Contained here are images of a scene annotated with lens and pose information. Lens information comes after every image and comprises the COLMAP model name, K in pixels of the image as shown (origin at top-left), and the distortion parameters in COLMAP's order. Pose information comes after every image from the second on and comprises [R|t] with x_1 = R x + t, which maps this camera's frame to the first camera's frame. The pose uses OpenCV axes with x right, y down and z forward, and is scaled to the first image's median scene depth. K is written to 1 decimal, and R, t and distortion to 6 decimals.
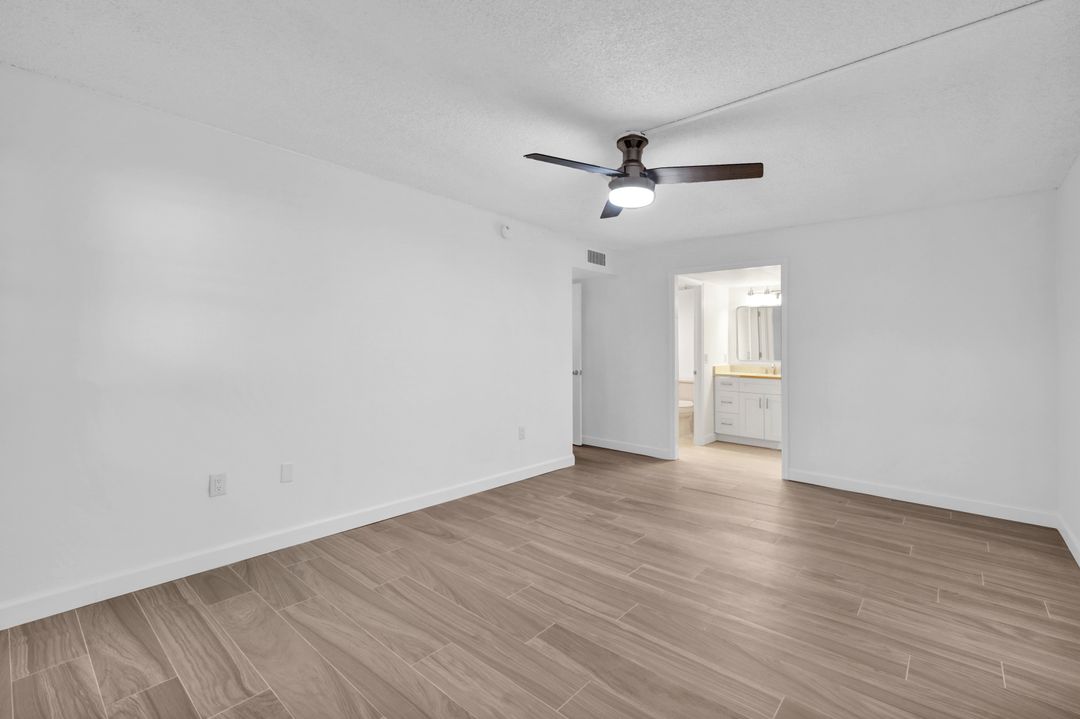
lens RADIAL K [[477.5, 0, 554.2], [0, 477.5, 348.0], [0, 0, 1]] dist [-0.001460, -0.000156]
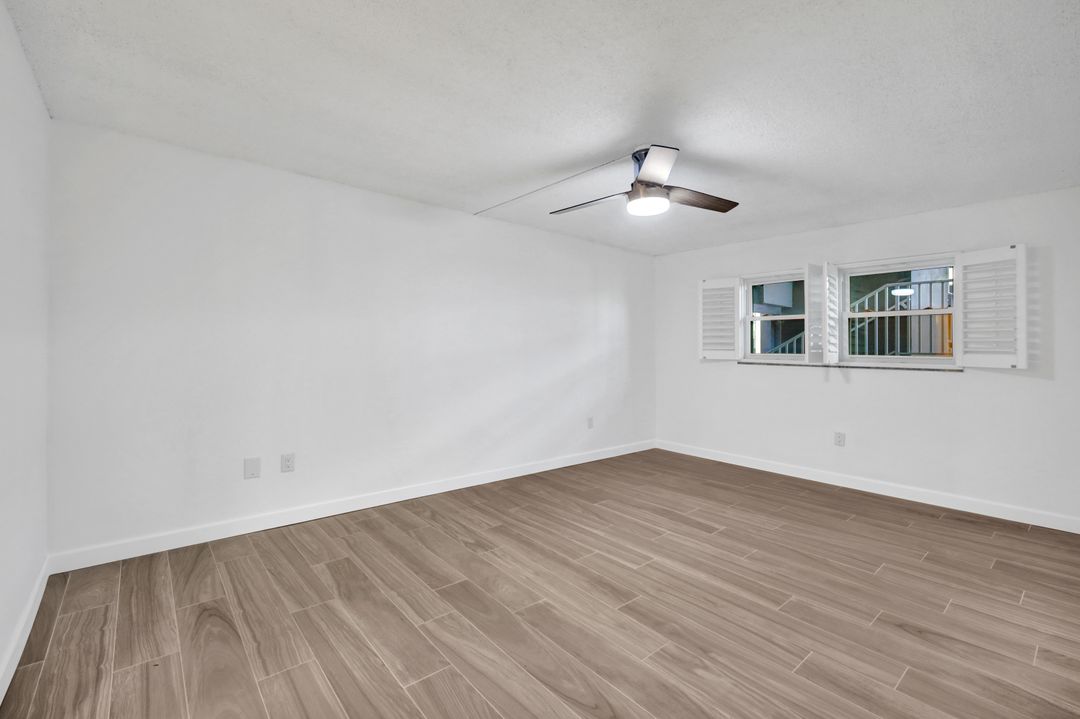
lens RADIAL K [[477.5, 0, 554.2], [0, 477.5, 348.0], [0, 0, 1]] dist [-0.001460, -0.000156]
pose [[-0.988457, -0.026957, 0.149084, 0.219955], [-0.026727, 0.999636, 0.003545, 0.002390], [-0.149125, -0.000481, -0.988818, 2.002182]]
